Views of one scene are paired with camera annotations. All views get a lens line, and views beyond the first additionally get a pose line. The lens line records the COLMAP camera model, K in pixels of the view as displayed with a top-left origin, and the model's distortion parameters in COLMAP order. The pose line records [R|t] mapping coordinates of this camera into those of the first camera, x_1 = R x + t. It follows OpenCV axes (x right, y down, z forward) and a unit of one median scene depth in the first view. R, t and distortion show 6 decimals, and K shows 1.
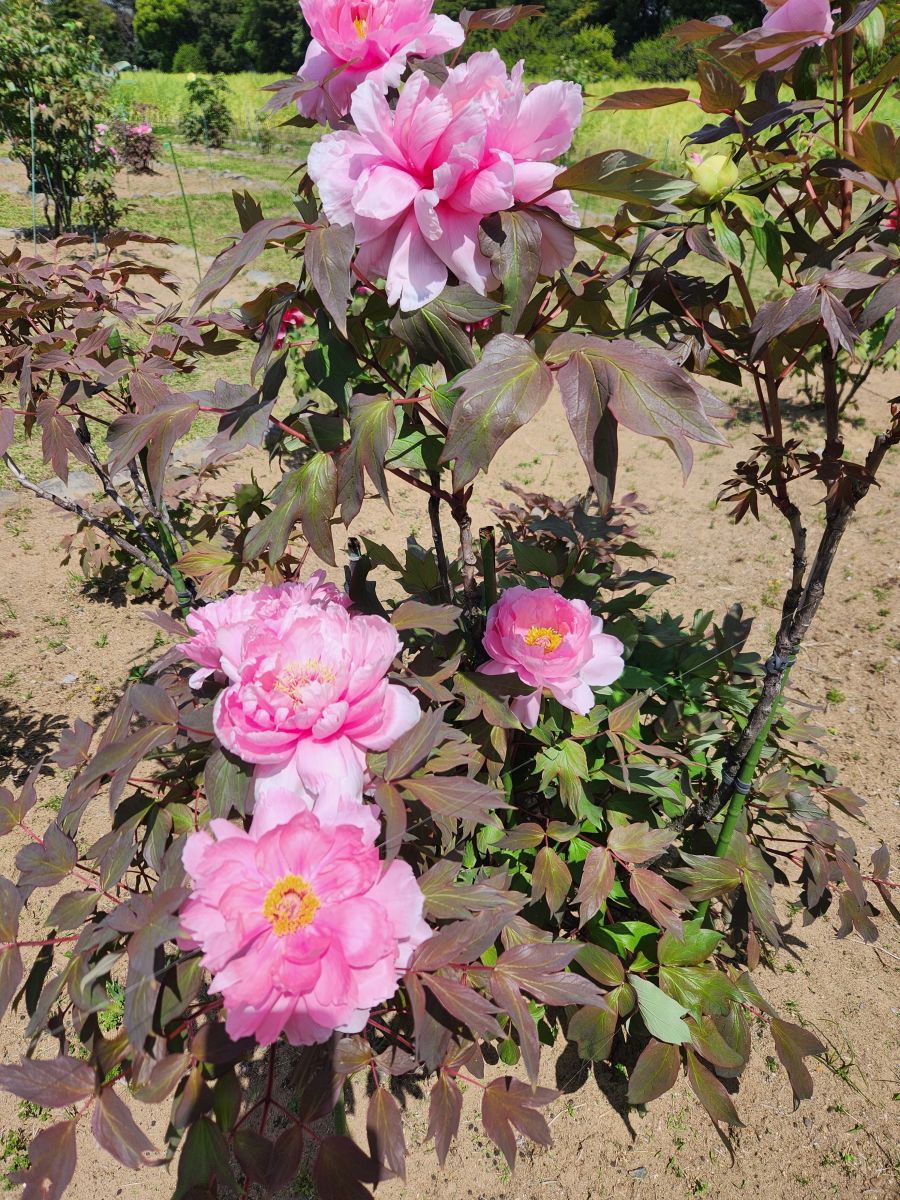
lens RADIAL K [[803.9, 0, 427.5], [0, 803.9, 584.7], [0, 0, 1]] dist [0.002290, 0.000281]
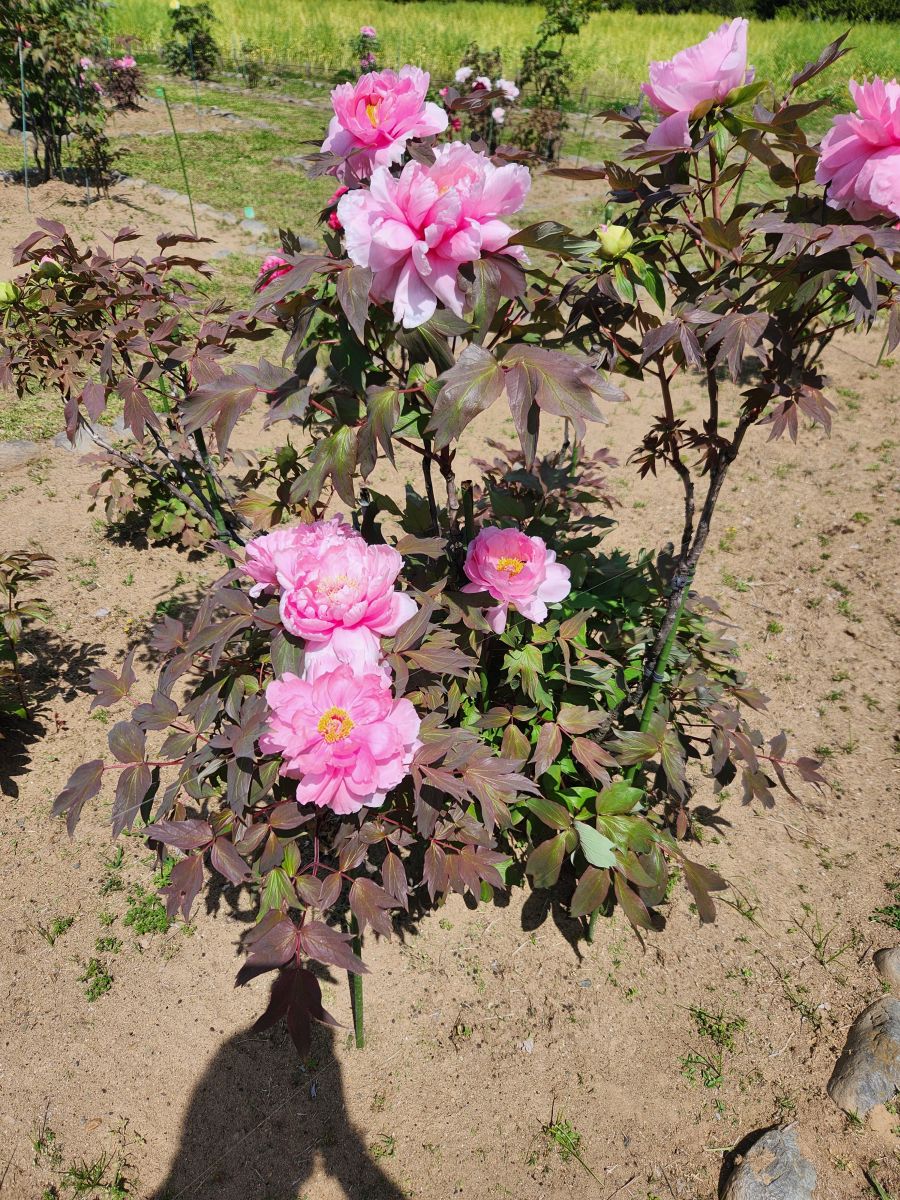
lens RADIAL K [[801.7, 0, 450.0], [0, 801.7, 600.0], [0, 0, 1]] dist [0.066475, -0.067870]
pose [[0.999323, -0.000767, 0.036776, -0.001745], [-0.002155, 0.996845, 0.079342, 0.016562], [-0.036721, -0.079368, 0.996169, -0.285086]]
